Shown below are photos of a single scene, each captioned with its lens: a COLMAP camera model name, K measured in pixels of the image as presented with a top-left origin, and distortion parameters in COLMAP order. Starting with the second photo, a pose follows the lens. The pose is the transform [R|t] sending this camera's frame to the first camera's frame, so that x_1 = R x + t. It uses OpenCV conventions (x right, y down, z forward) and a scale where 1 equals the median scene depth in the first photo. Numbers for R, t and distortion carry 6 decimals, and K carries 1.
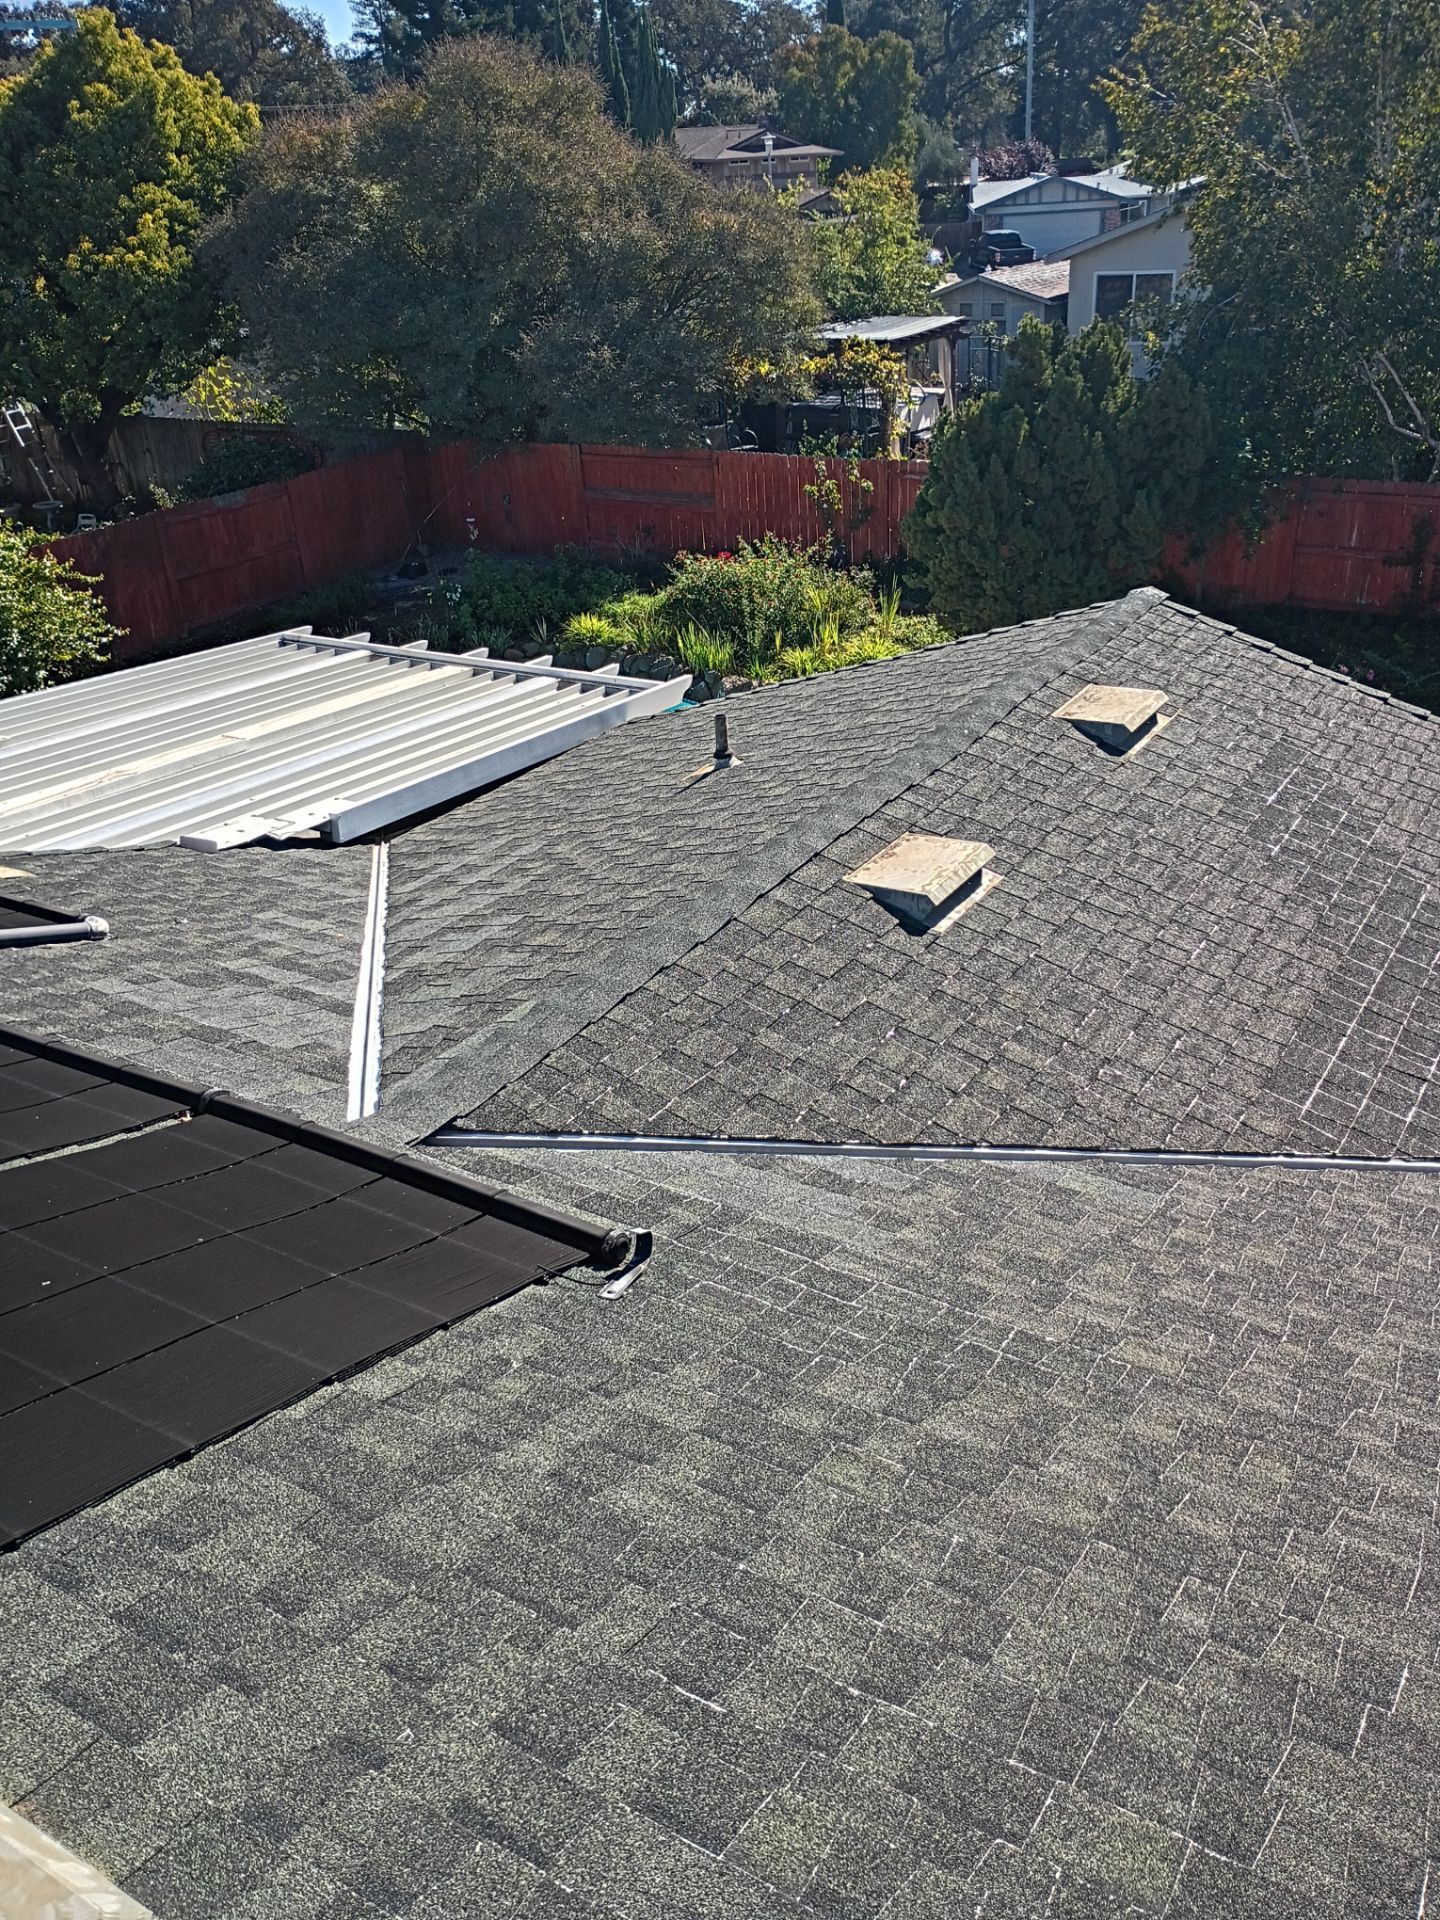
lens RADIAL K [[1559.6, 0, 711.1], [0, 1559.6, 946.9], [0, 0, 1]] dist [0.051881, -0.076300]
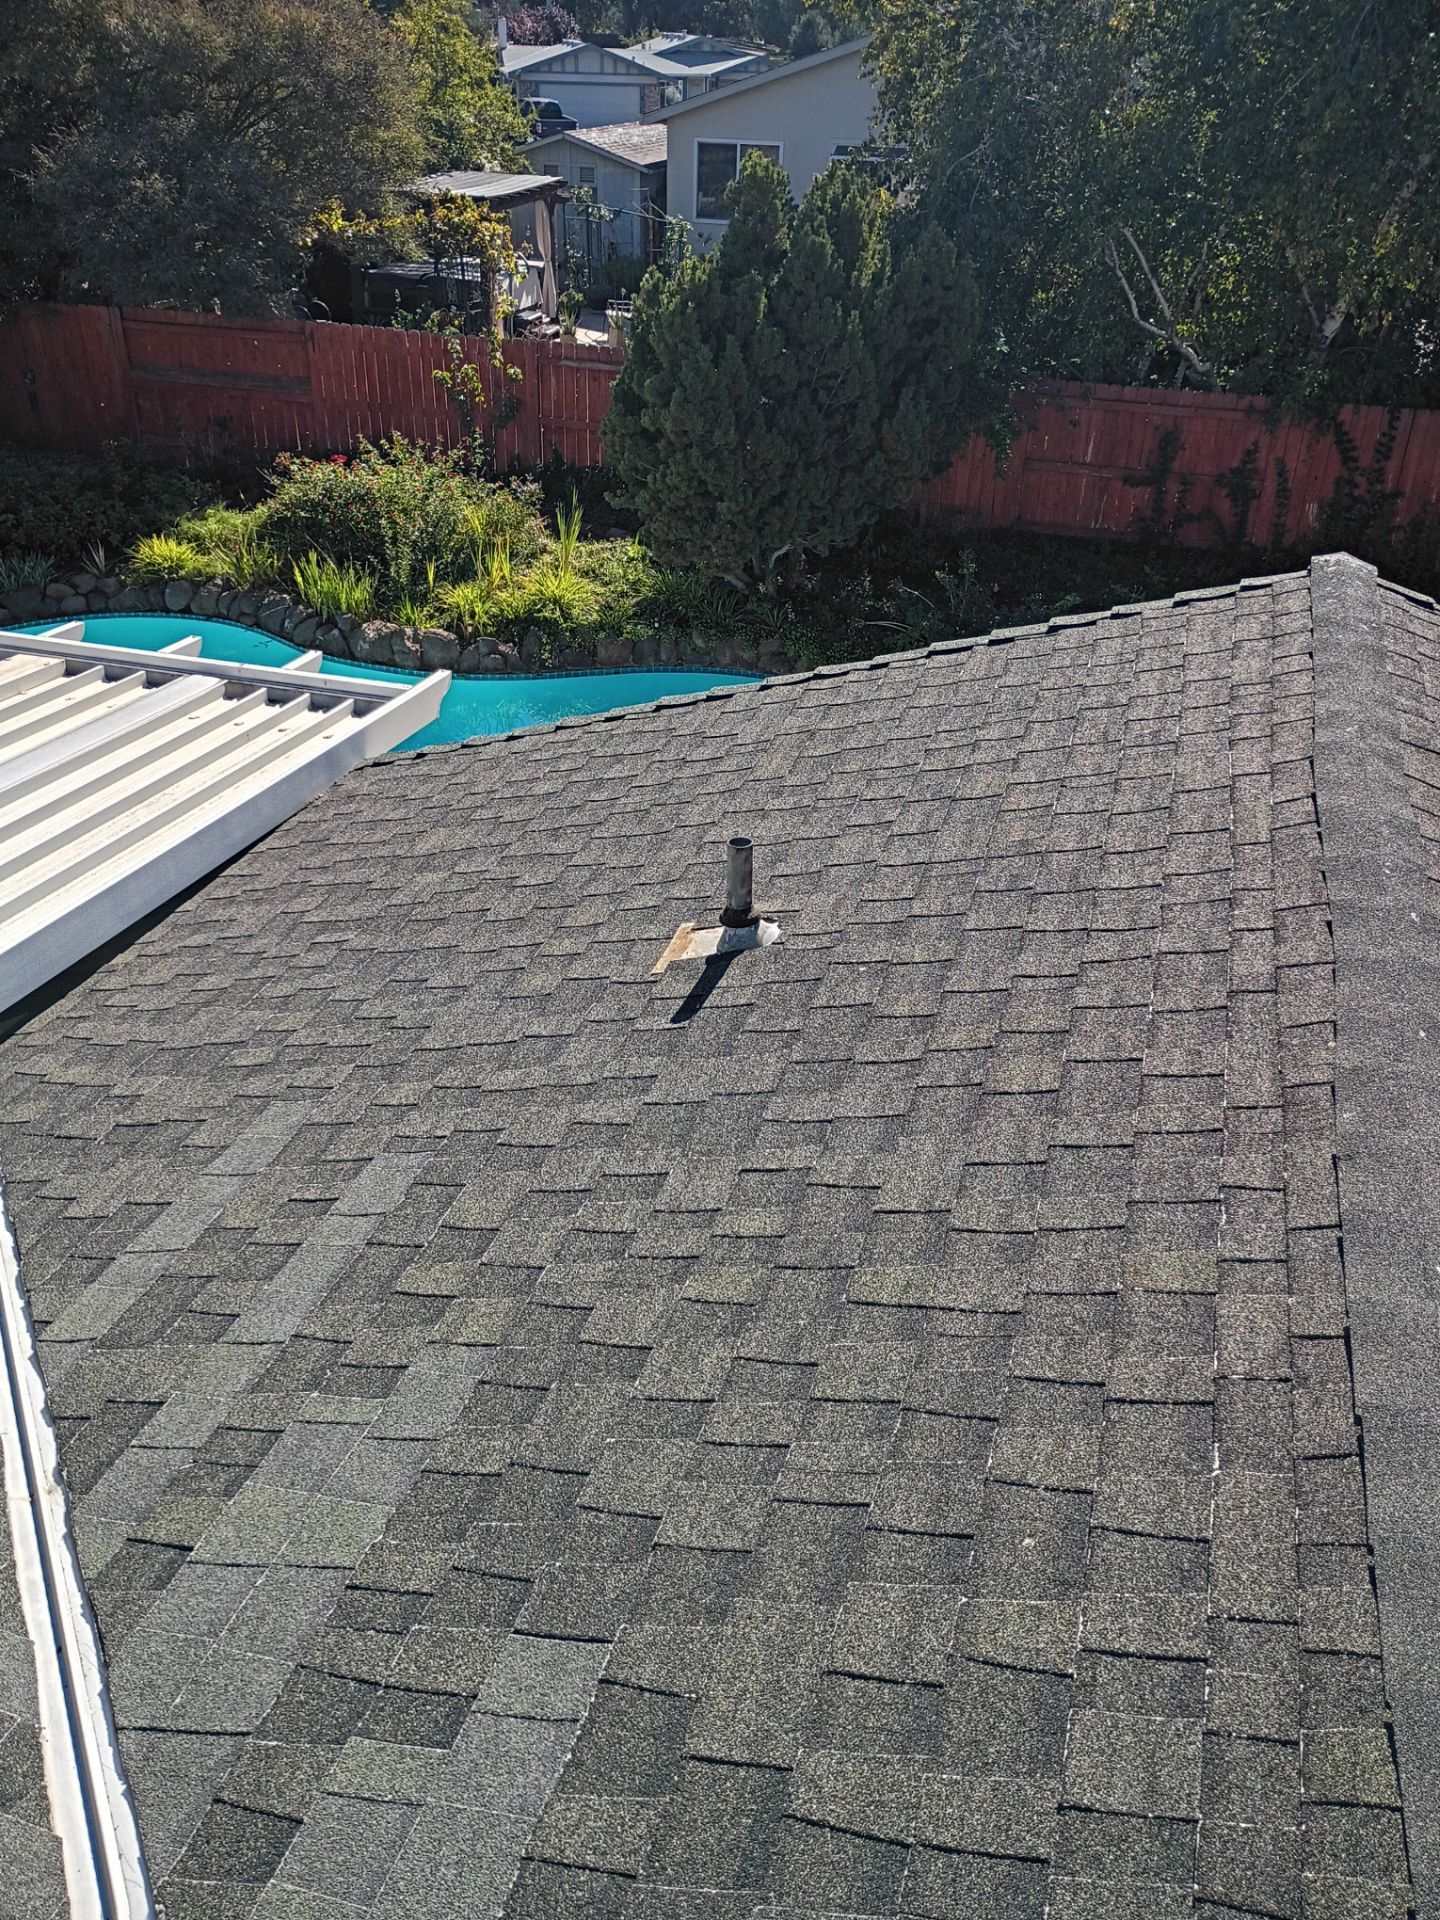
lens RADIAL K [[1559.6, 0, 676.6], [0, 1559.6, 946.0], [0, 0, 1]] dist [0.051881, -0.076300]
pose [[0.962471, -0.068555, 0.262583, -0.065368], [0.052404, 0.996306, 0.068031, -0.068947], [-0.266276, -0.051718, 0.962508, 0.248197]]
